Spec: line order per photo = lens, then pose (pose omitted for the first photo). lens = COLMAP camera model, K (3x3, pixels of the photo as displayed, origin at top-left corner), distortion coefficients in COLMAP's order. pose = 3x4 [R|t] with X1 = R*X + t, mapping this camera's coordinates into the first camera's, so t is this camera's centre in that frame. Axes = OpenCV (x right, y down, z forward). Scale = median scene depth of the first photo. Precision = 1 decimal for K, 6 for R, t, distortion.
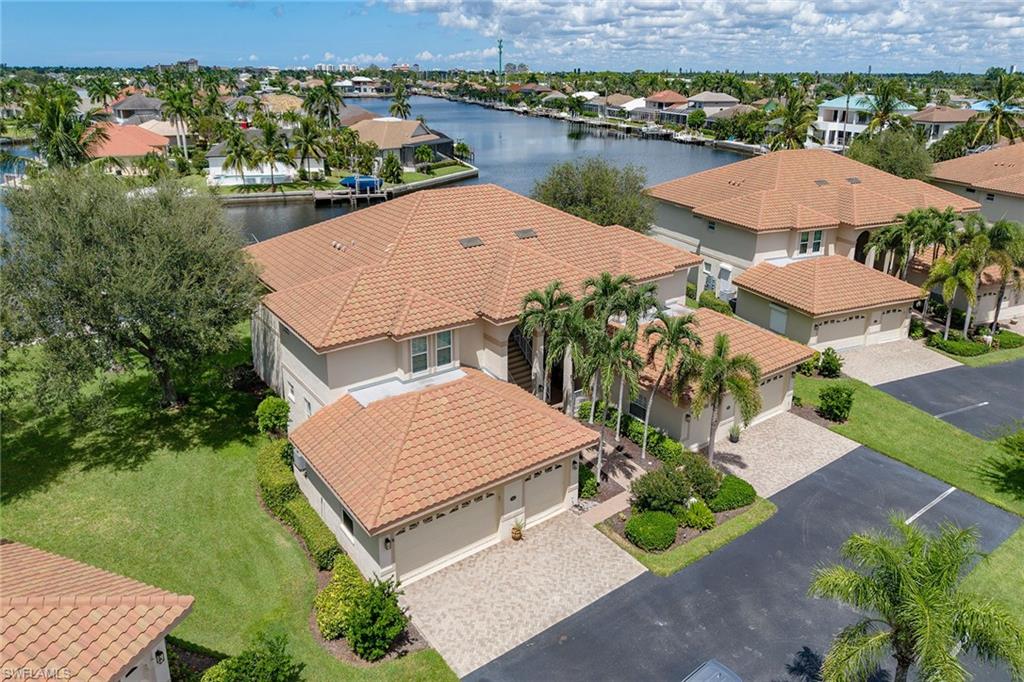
lens RADIAL K [[701.2, 0, 517.9], [0, 701.2, 340.7], [0, 0, 1]] dist [0.007813, 0.001830]
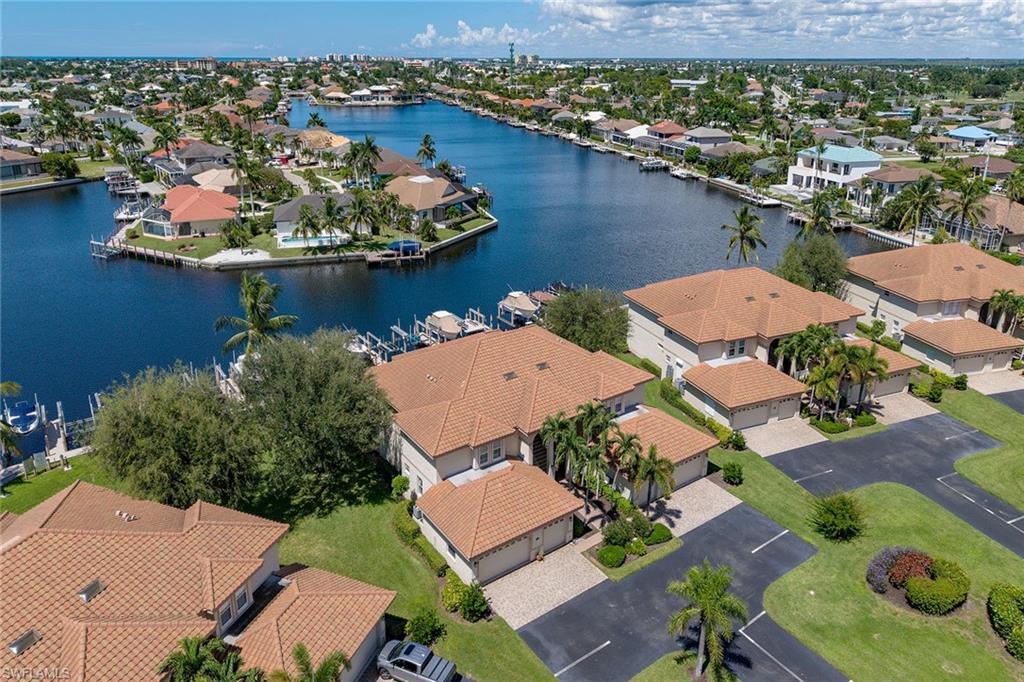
lens RADIAL K [[679.2, 0, 512.0], [0, 679.2, 341.0], [0, 0, 1]] dist [0.018265, -0.004248]
pose [[0.999683, -0.001828, -0.025091, -0.006324], [0.002048, 0.999960, 0.008732, -0.070532], [0.025074, -0.008781, 0.999647, -0.180082]]
